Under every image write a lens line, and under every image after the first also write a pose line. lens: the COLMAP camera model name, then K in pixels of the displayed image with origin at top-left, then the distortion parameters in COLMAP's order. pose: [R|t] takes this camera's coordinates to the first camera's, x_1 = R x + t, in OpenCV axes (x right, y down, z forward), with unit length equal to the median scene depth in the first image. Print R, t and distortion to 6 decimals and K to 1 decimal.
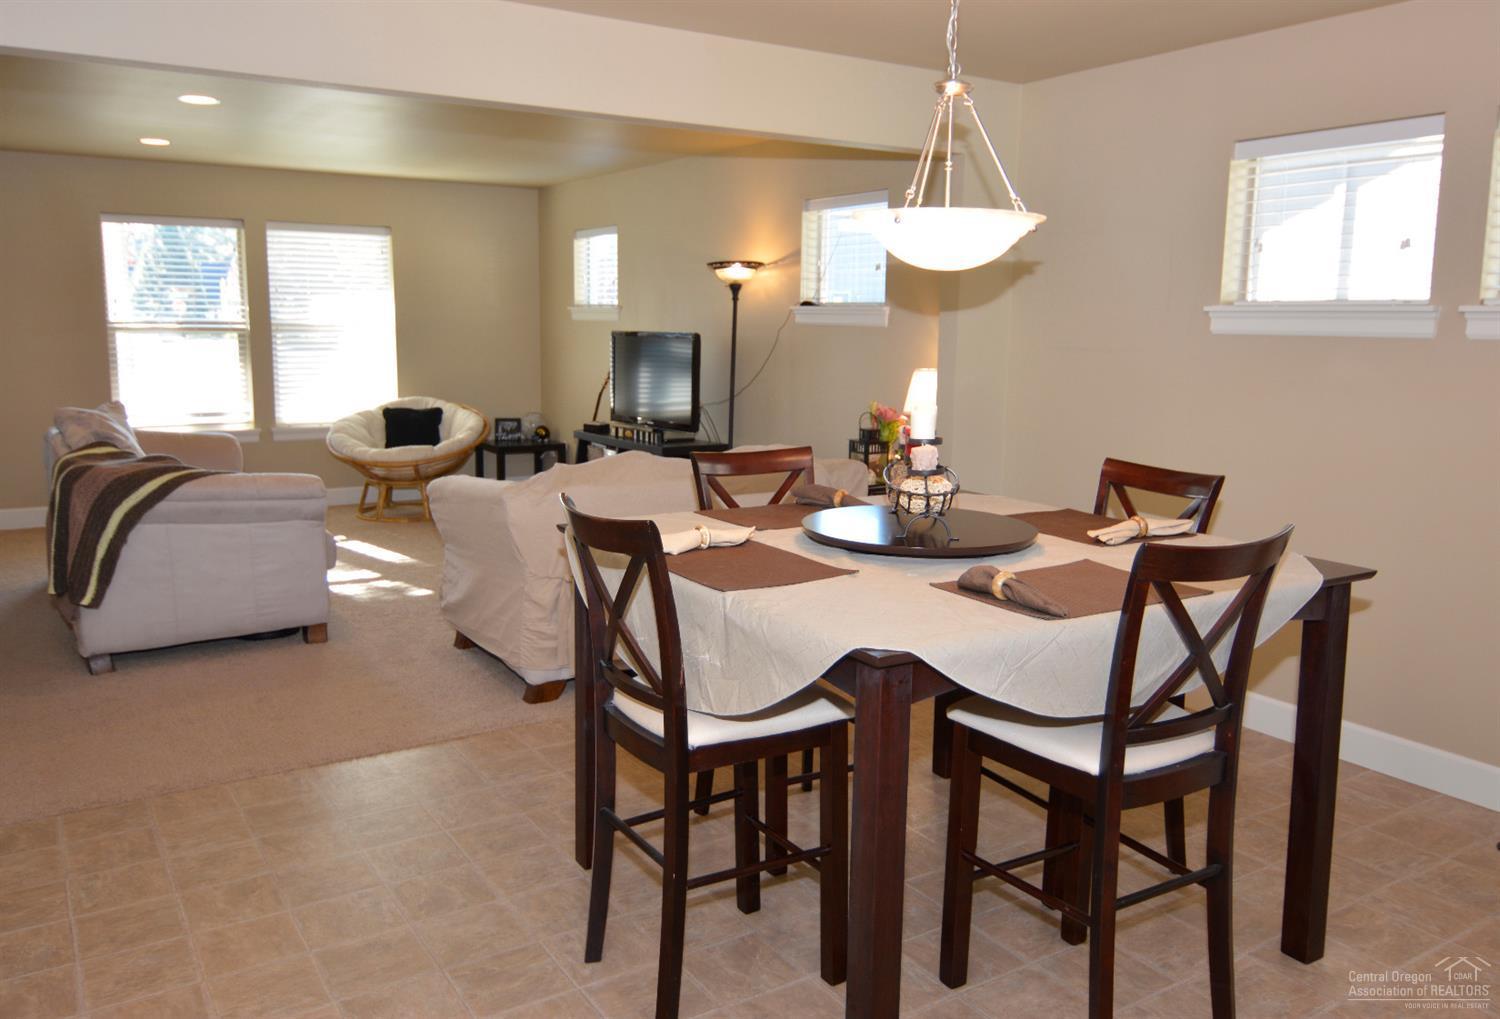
lens RADIAL K [[1171.9, 0, 742.4], [0, 1171.9, 483.8], [0, 0, 1]] dist [0.002025, -0.001359]
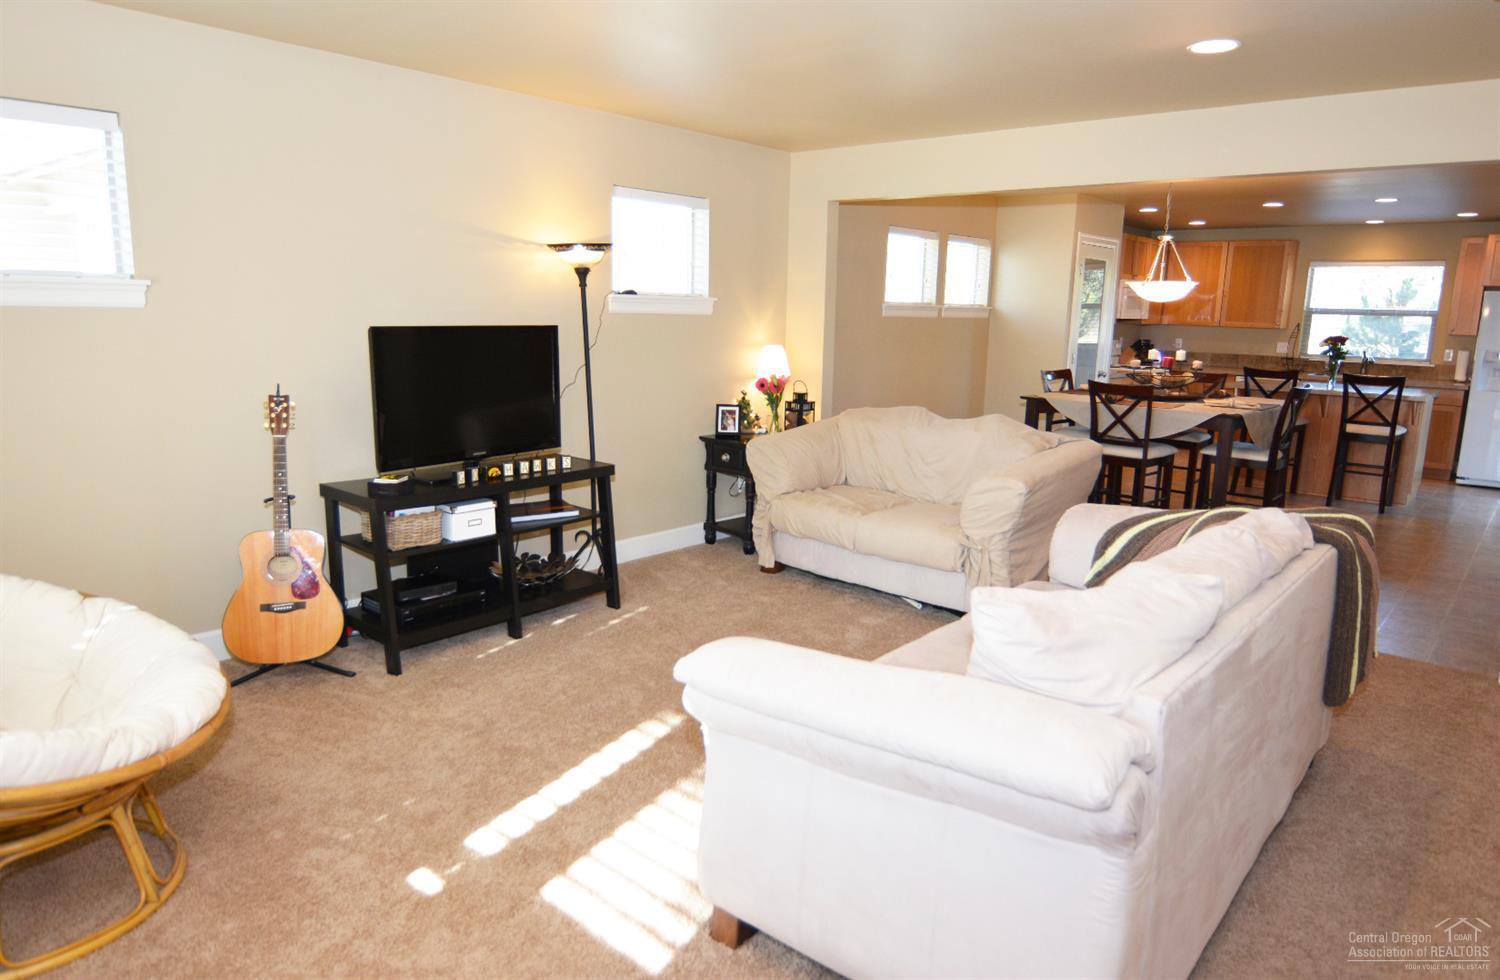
lens RADIAL K [[920.7, 0, 750.0], [0, 920.7, 490.0], [0, 0, 1]] dist [0.000243, 0.000011]
pose [[-0.269478, -0.211243, 0.939552, -0.945253], [0.104611, 0.963450, 0.246620, -0.217922], [-0.957308, 0.164746, -0.237530, 1.394900]]
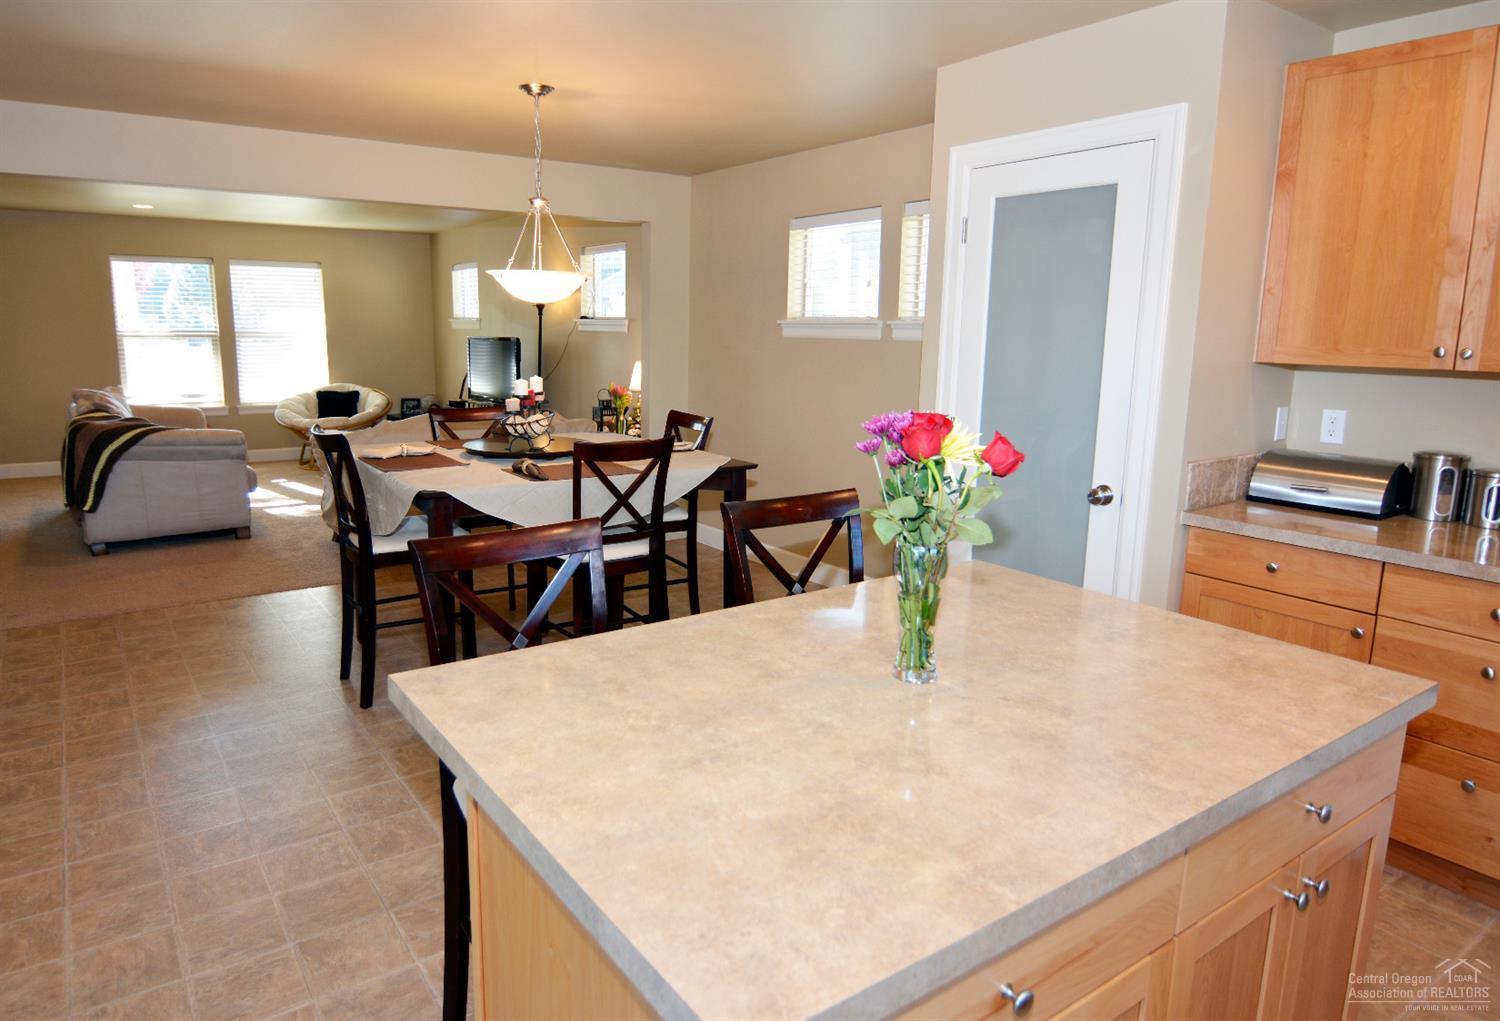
lens RADIAL K [[938.3, 0, 695.3], [0, 938.3, 490.8], [0, 0, 1]] dist [0.002431, -0.017721]
pose [[0.999652, -0.006140, 0.025668, 0.205806], [0.005248, 0.999385, 0.034665, 0.032360], [-0.025866, -0.034518, 0.999069, -0.255885]]
